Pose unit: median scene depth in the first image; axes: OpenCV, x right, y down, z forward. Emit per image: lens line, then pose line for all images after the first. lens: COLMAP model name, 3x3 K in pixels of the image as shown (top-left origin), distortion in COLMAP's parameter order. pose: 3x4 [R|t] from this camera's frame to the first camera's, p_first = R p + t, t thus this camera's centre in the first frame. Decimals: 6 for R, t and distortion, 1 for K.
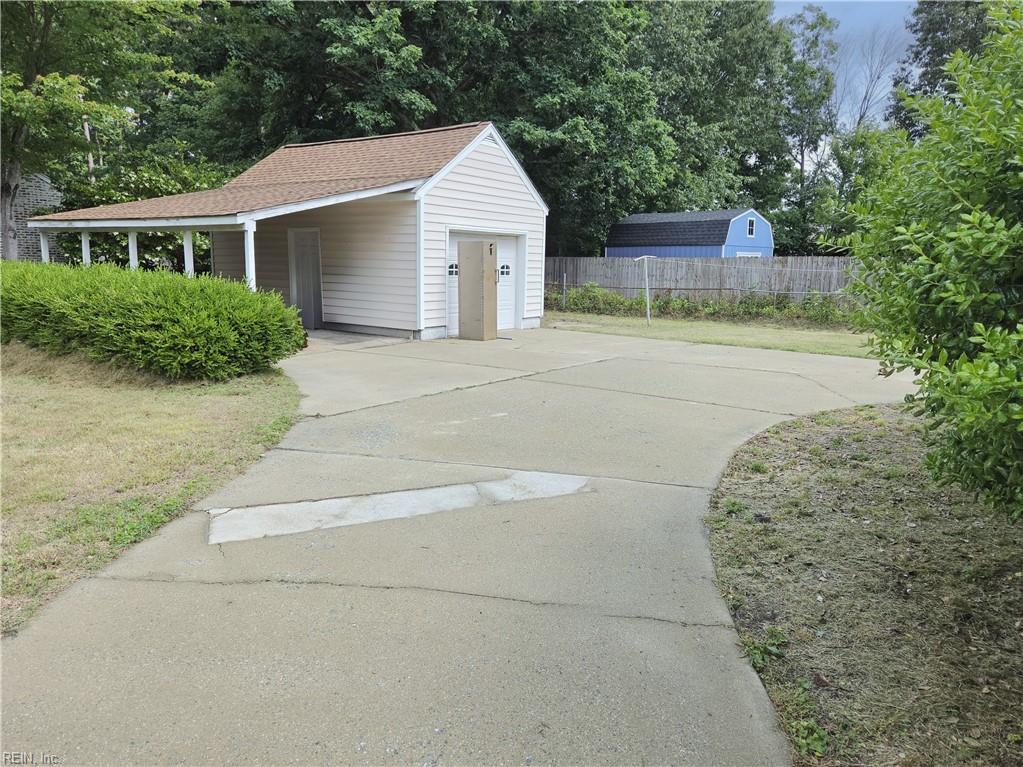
lens RADIAL K [[694.4, 0, 521.9], [0, 694.4, 381.7], [0, 0, 1]] dist [0.057031, -0.040134]
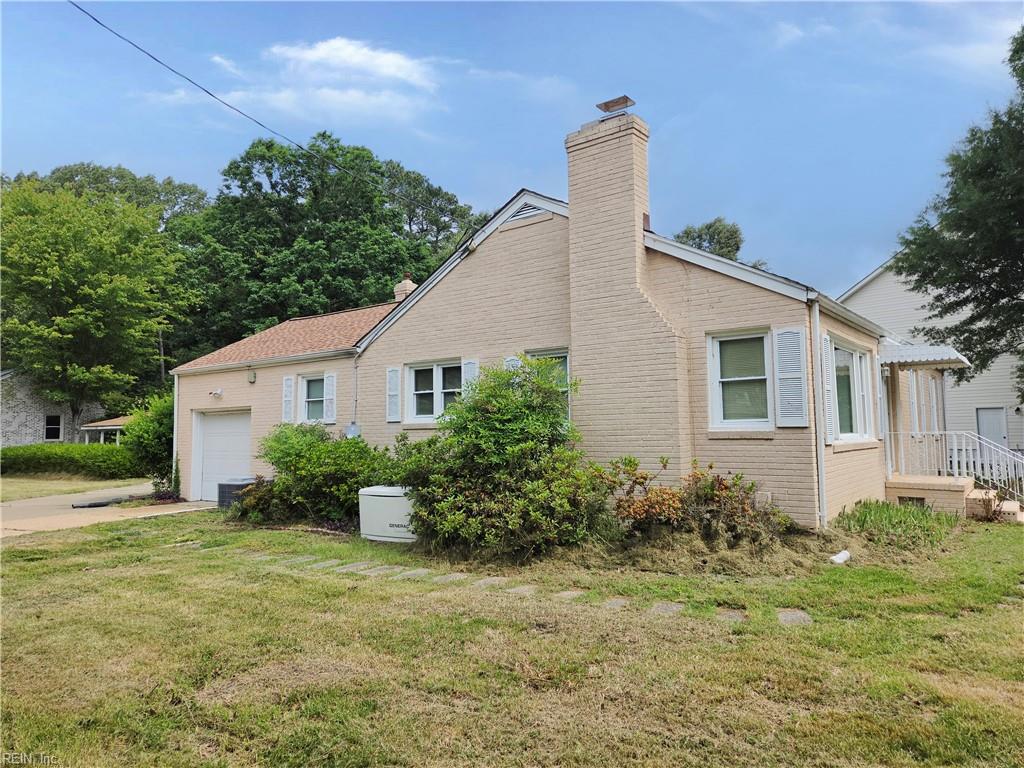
lens RADIAL K [[695.1, 0, 515.3], [0, 695.1, 382.9], [0, 0, 1]] dist [0.057031, -0.040134]
pose [[0.995865, -0.037748, -0.082633, 0.682810], [0.016477, 0.969551, -0.244333, 0.163973], [0.089340, 0.241961, 0.966164, -0.849220]]
